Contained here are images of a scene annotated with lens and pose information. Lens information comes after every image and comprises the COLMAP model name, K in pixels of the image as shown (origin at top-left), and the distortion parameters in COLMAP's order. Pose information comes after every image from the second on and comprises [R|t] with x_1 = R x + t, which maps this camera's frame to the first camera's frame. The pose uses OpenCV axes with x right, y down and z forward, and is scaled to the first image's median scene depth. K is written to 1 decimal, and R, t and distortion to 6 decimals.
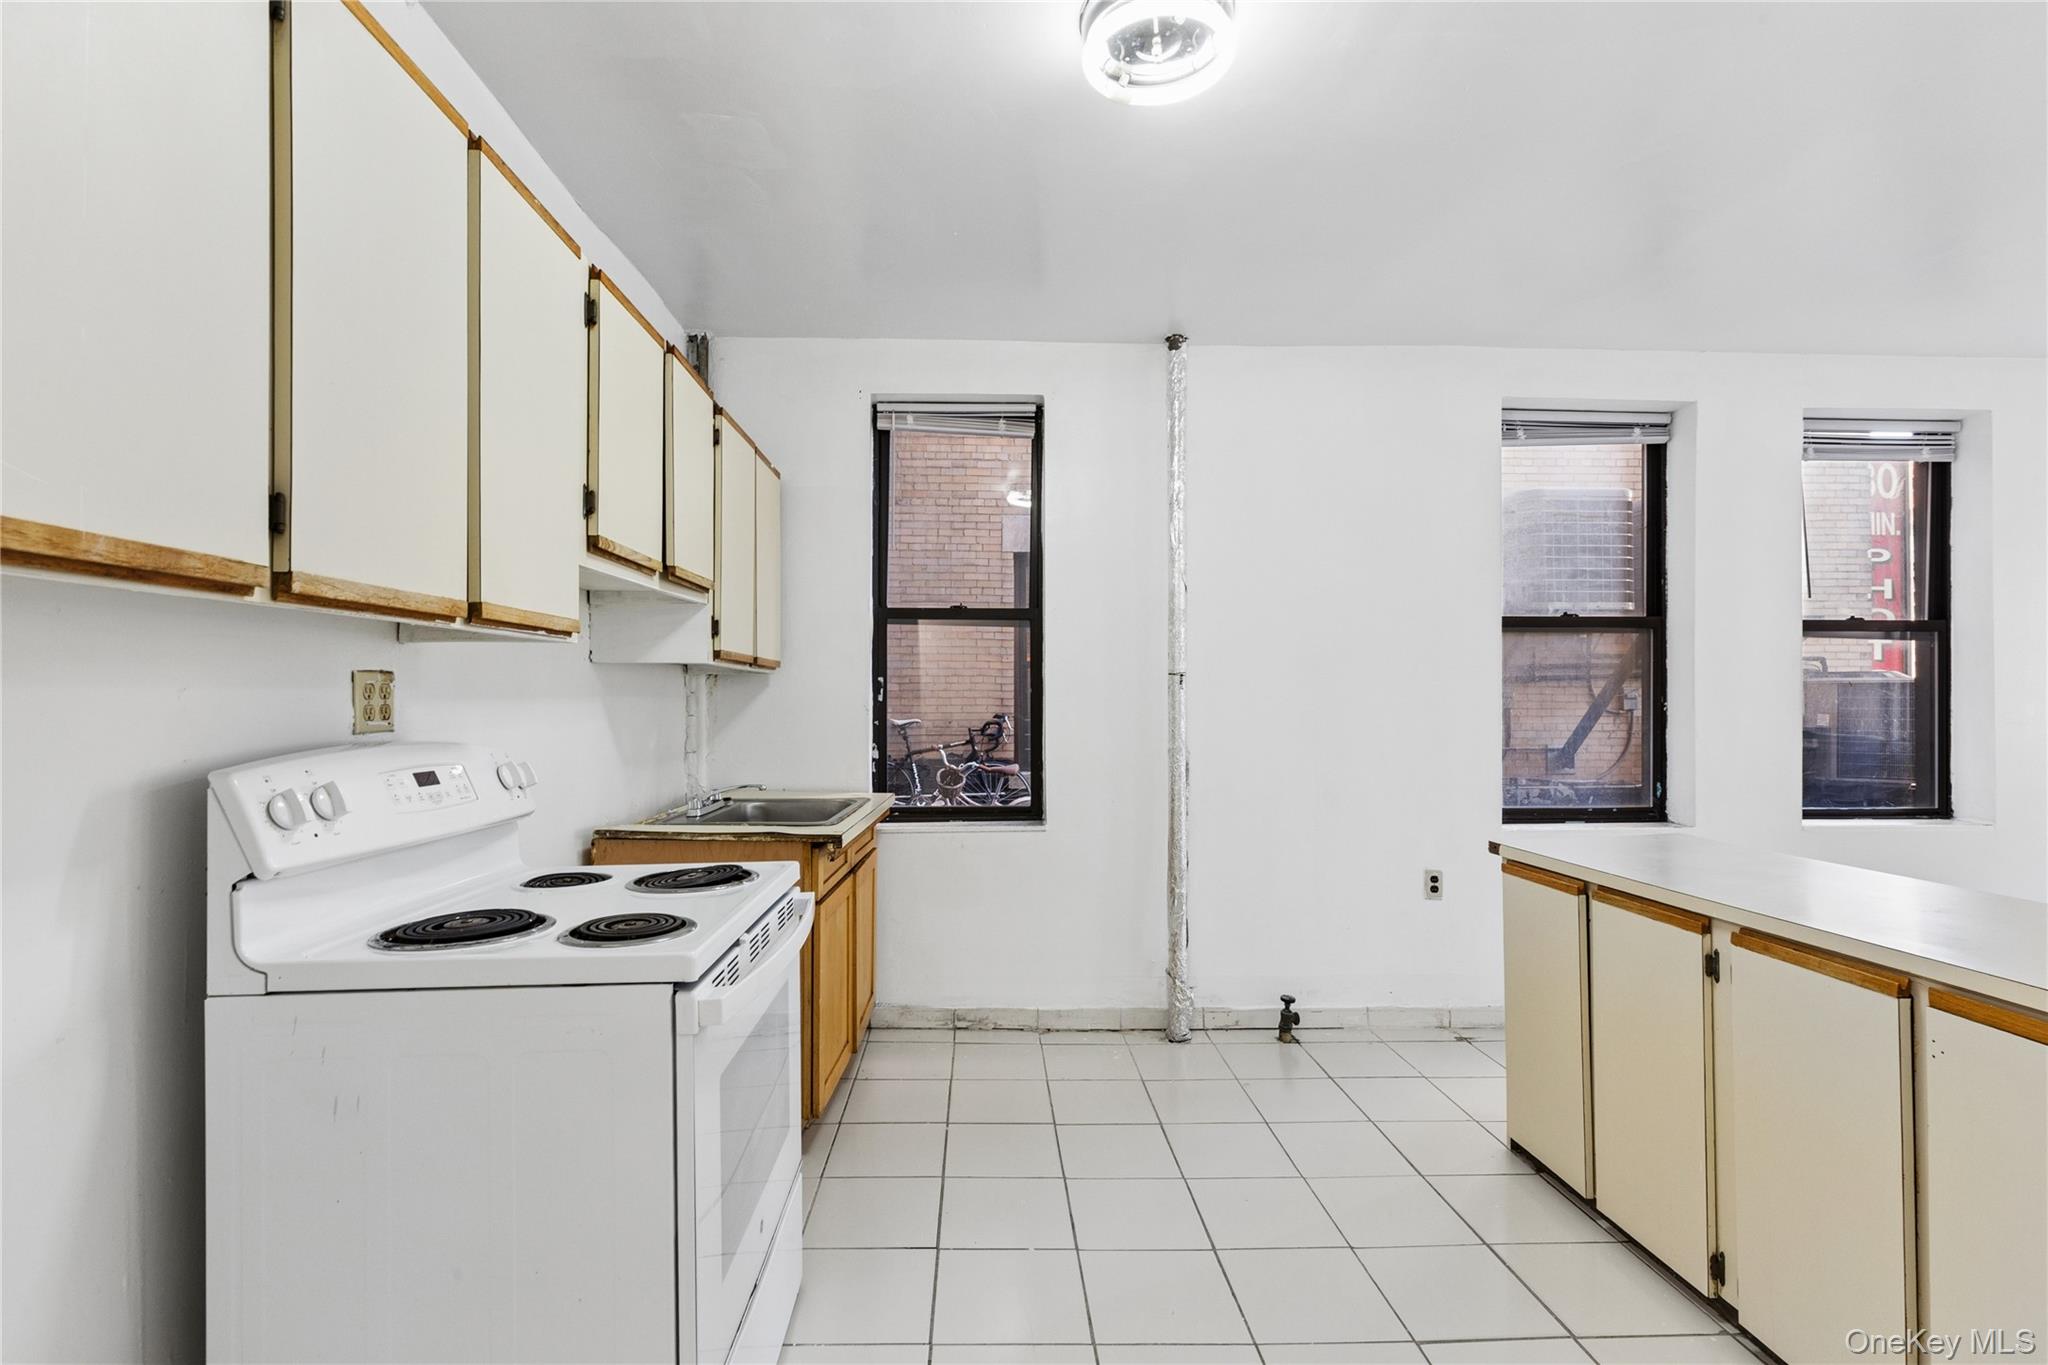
lens RADIAL K [[952.0, 0, 1021.4], [0, 952.0, 697.0], [0, 0, 1]] dist [0.001591, 0.000511]
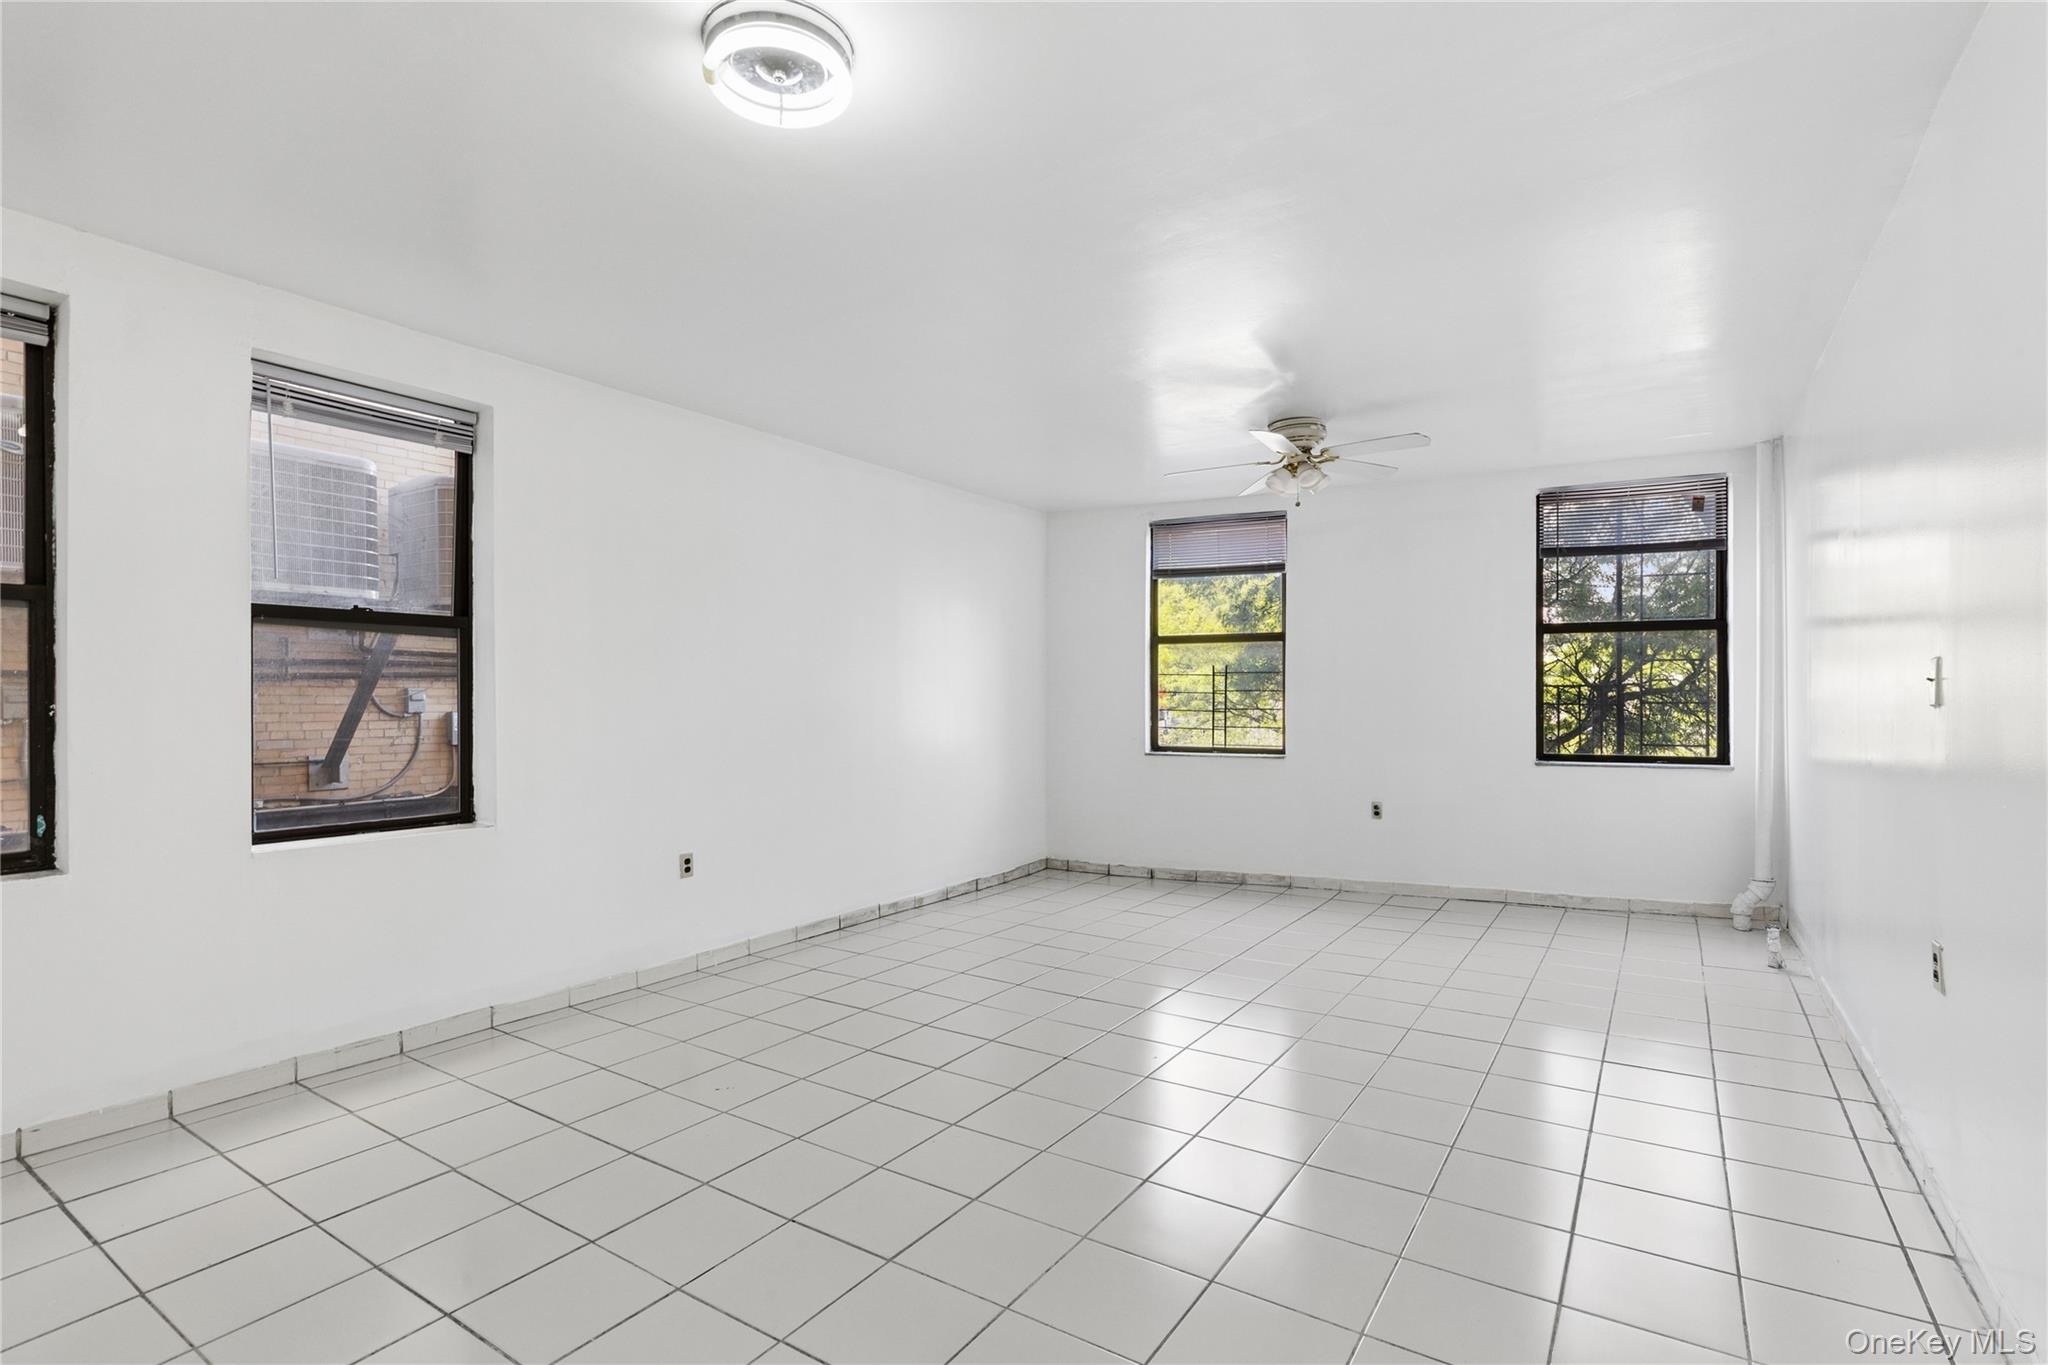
lens RADIAL K [[985.0, 0, 1024.0], [0, 985.0, 691.5], [0, 0, 1]] dist [0.002064, -0.000062]
pose [[0.580819, 0.003530, 0.814025, 0.383387], [0.003647, 0.999969, -0.006938, 0.003066], [-0.814025, 0.006999, 0.580788, -0.029596]]
